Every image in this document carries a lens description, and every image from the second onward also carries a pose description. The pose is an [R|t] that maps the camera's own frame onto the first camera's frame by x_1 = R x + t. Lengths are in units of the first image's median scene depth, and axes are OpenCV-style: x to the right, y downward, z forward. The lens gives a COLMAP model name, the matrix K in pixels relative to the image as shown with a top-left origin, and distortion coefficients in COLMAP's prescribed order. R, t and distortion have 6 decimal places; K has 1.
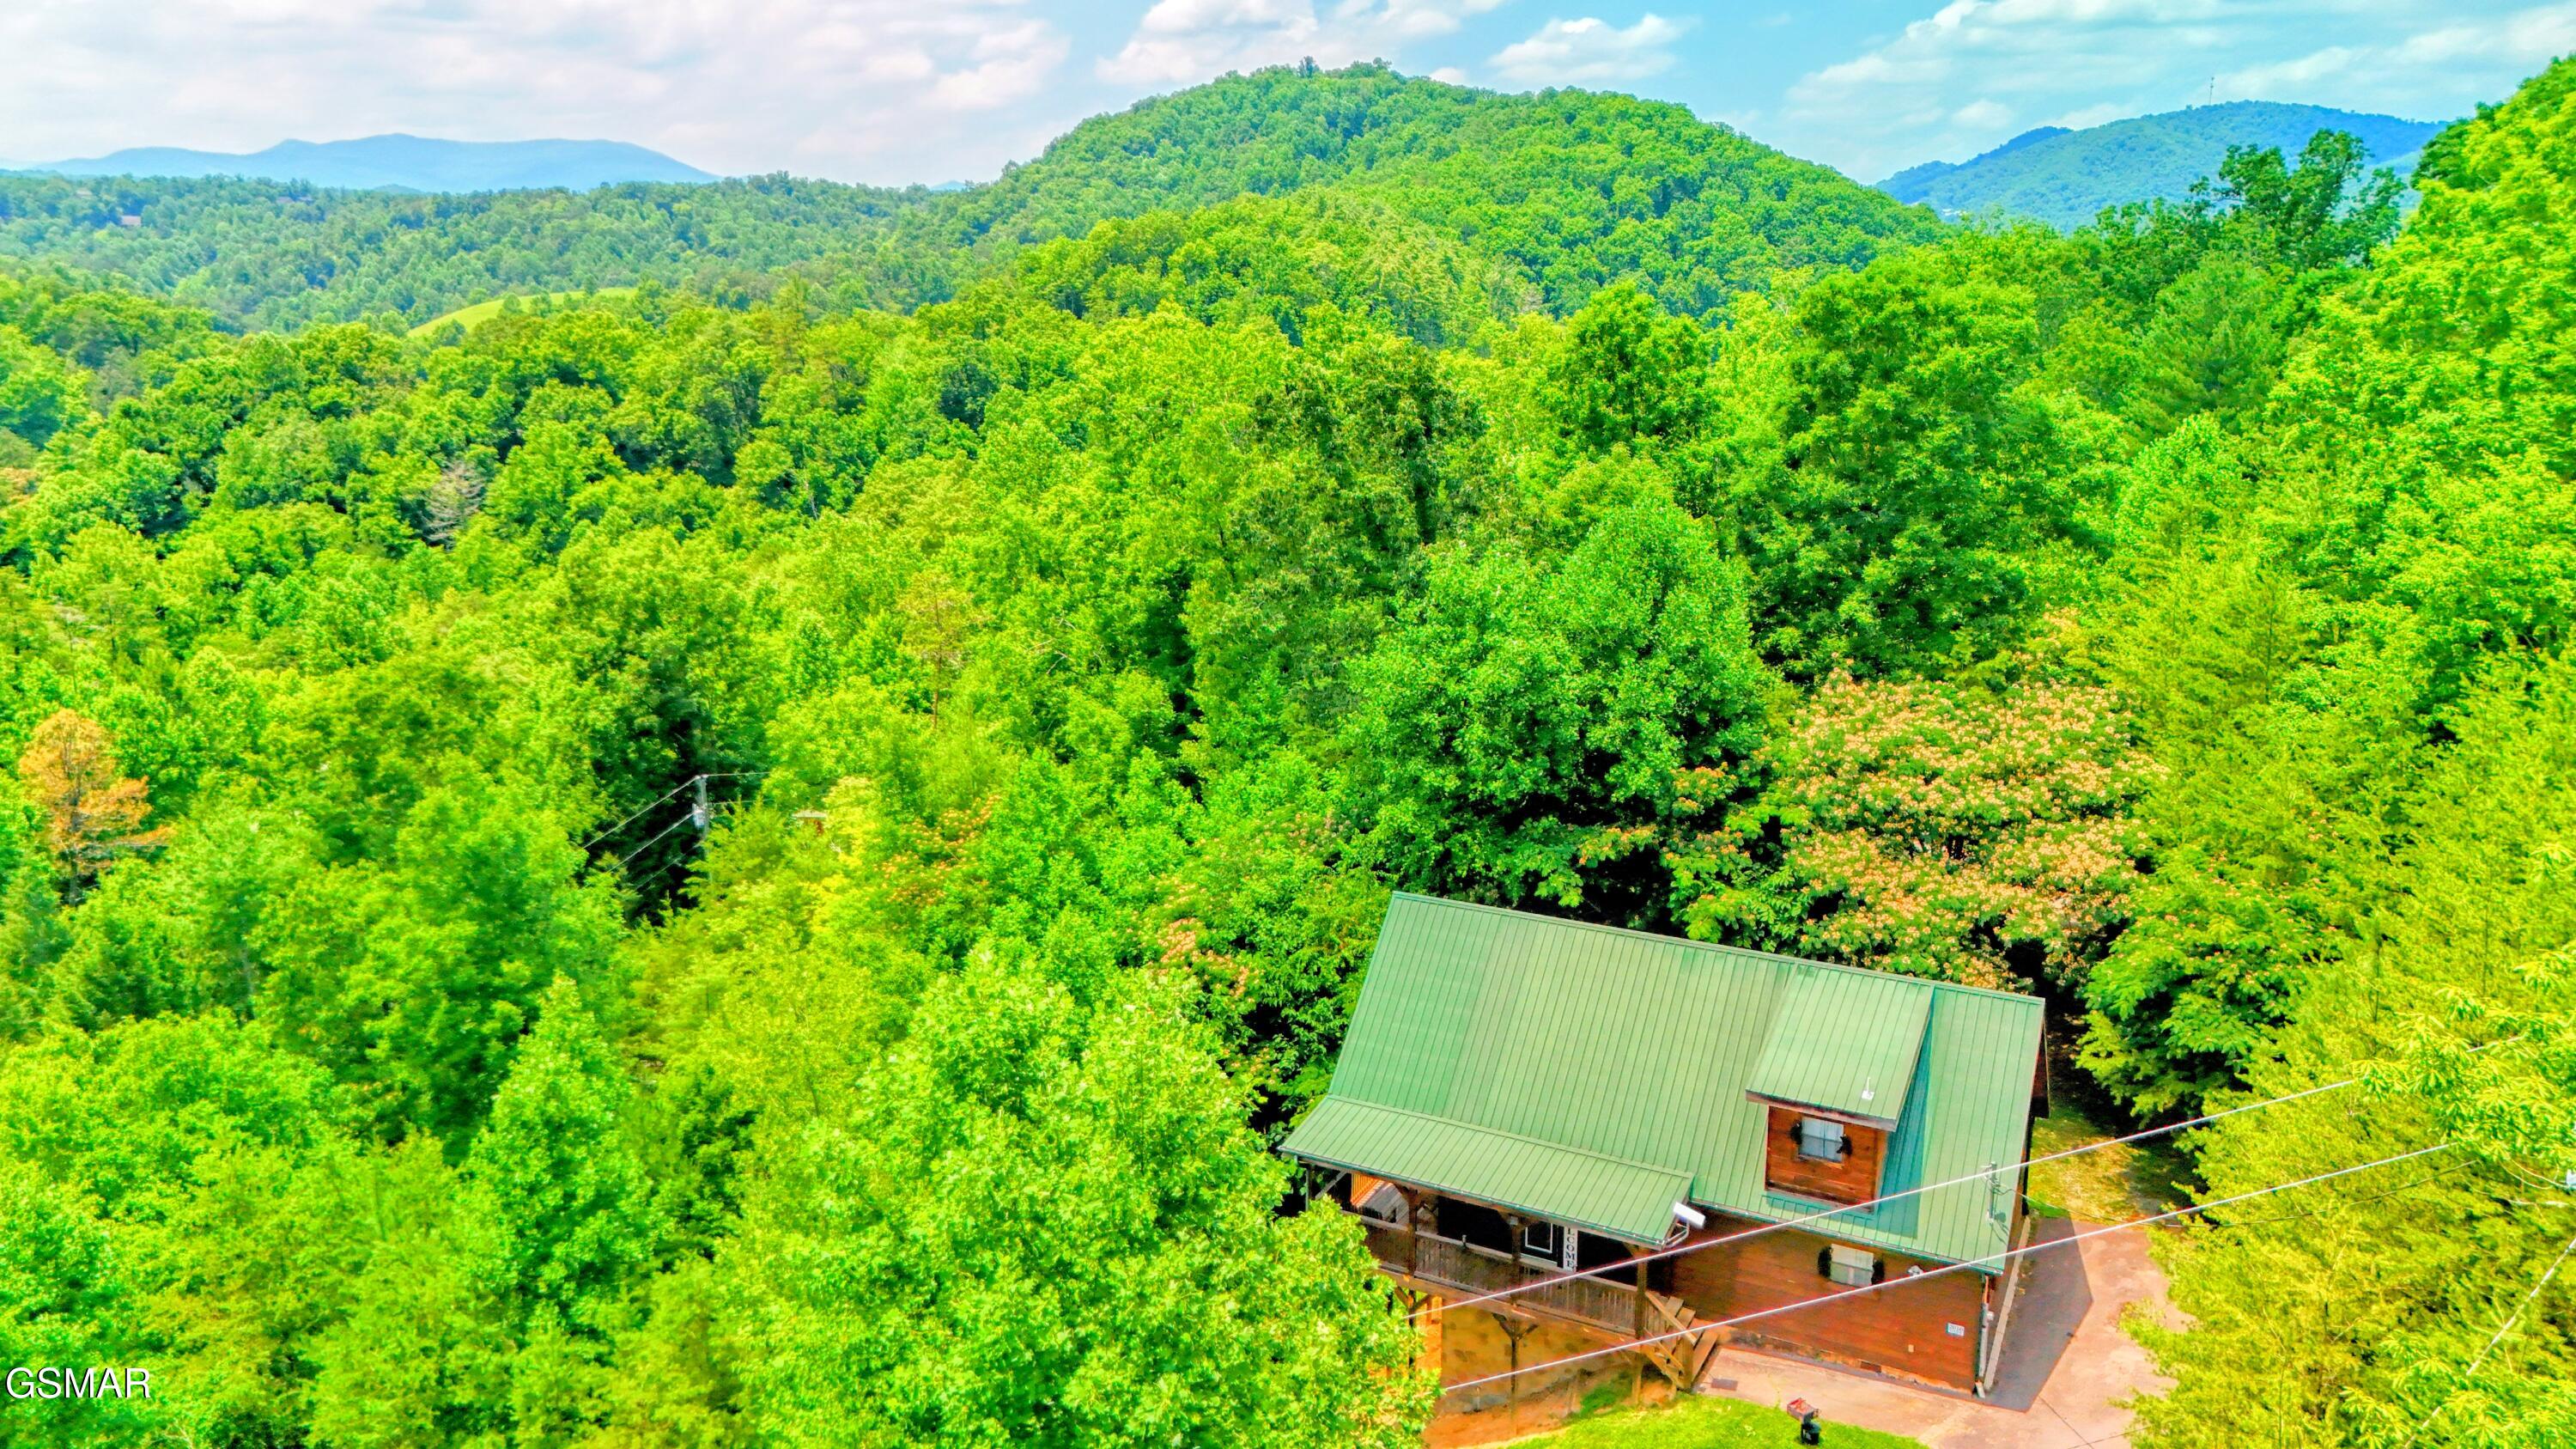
lens RADIAL K [[1845.8, 0, 1288.0], [0, 1845.8, 724.5], [0, 0, 1]] dist [0.067993, 0.001162]
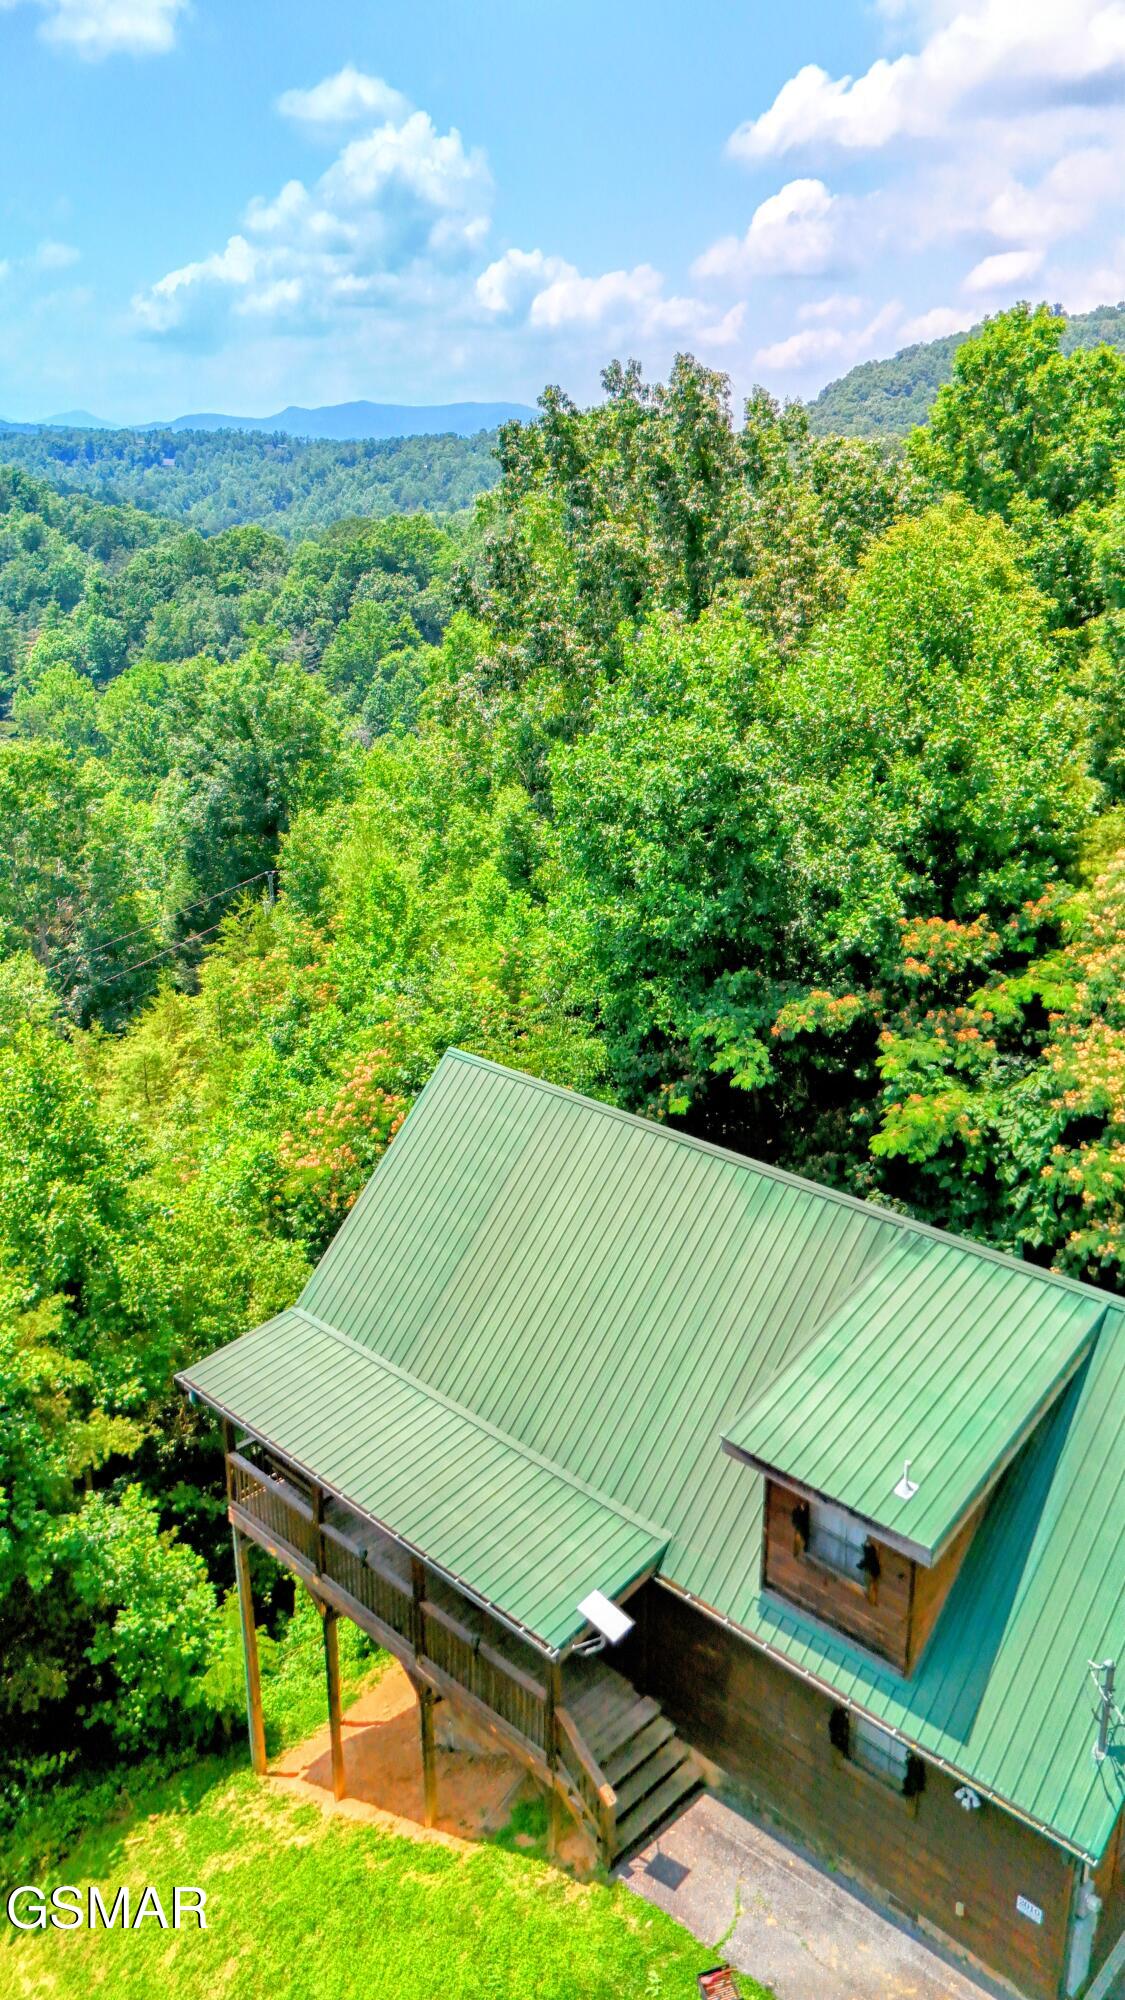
lens RADIAL K [[1466.7, 0, 562.5], [0, 1466.7, 1000.0], [0, 0, 1]] dist [0.080498, -0.048714]
pose [[0.960590, 0.098245, -0.260029, 0.185574], [-0.074941, 0.992352, 0.098090, 0.007349], [0.267677, -0.074737, 0.960606, 0.322045]]
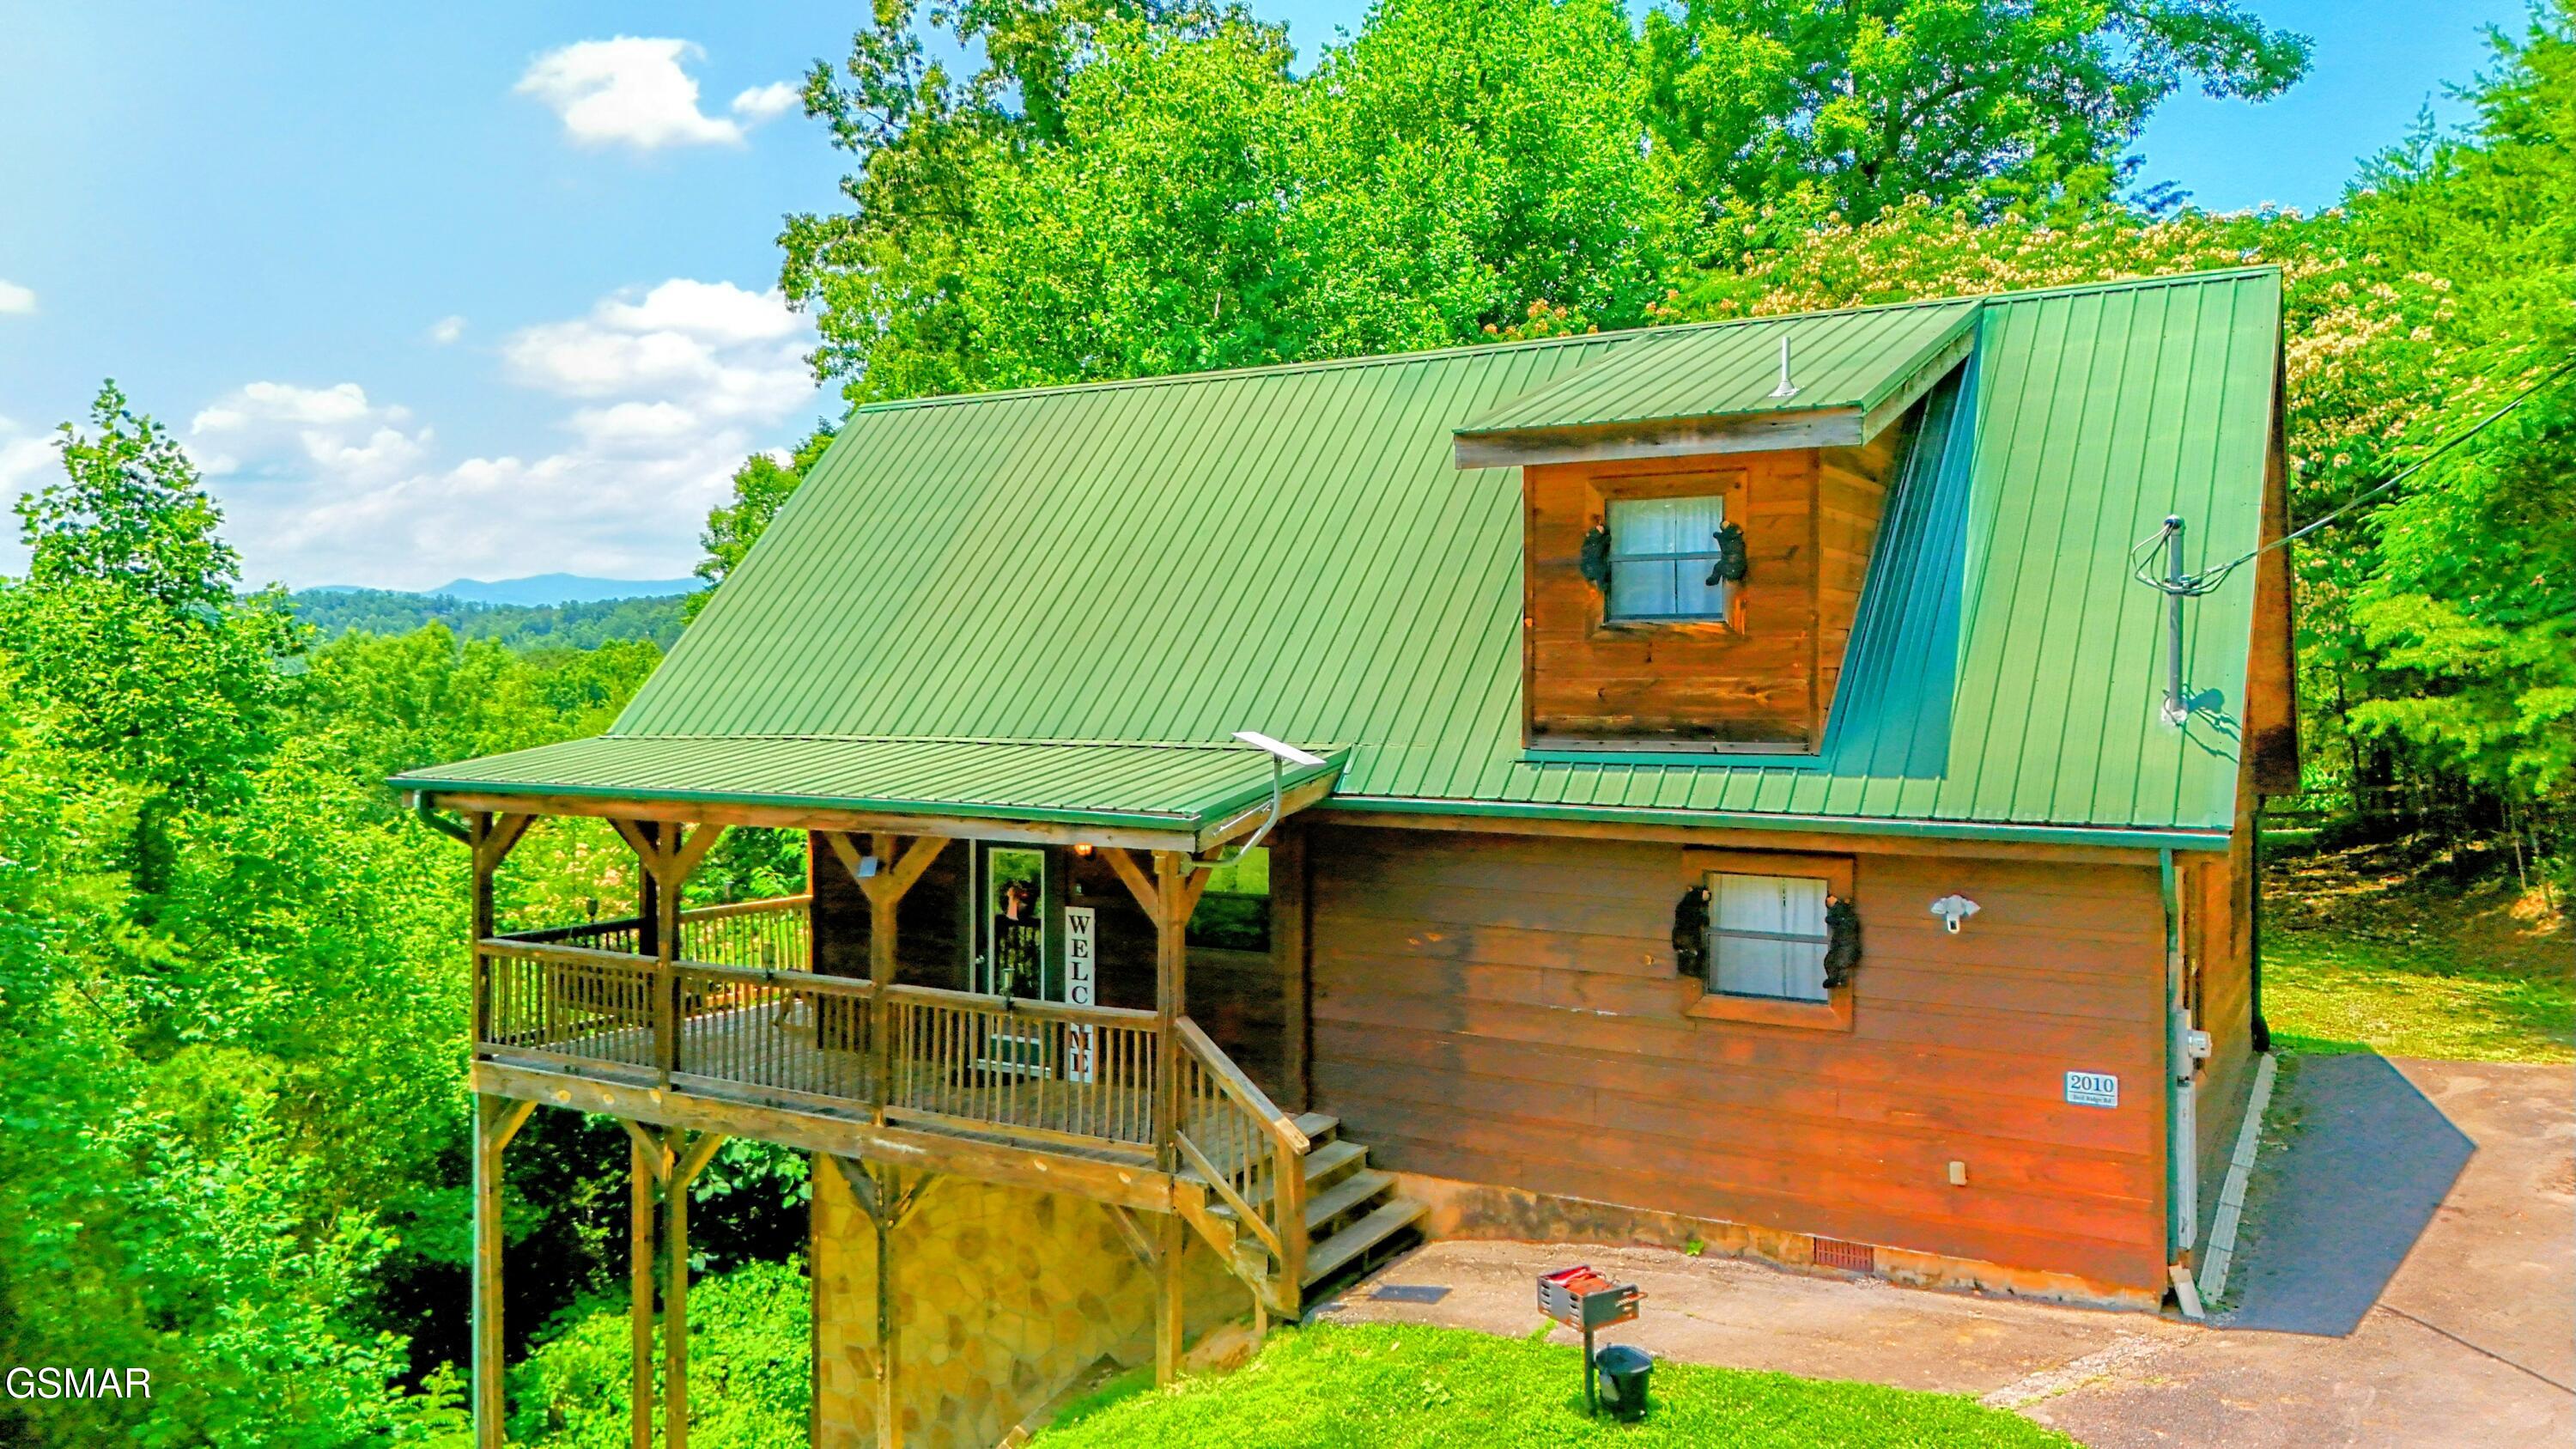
lens RADIAL K [[1889.4, 0, 1288.0], [0, 1889.4, 724.5], [0, 0, 1]] dist [0.080498, -0.048714]
pose [[0.998982, -0.000776, -0.045100, 0.139577], [-0.008299, 0.979625, -0.200666, 0.195850], [0.044336, 0.200836, 0.978621, 0.394431]]
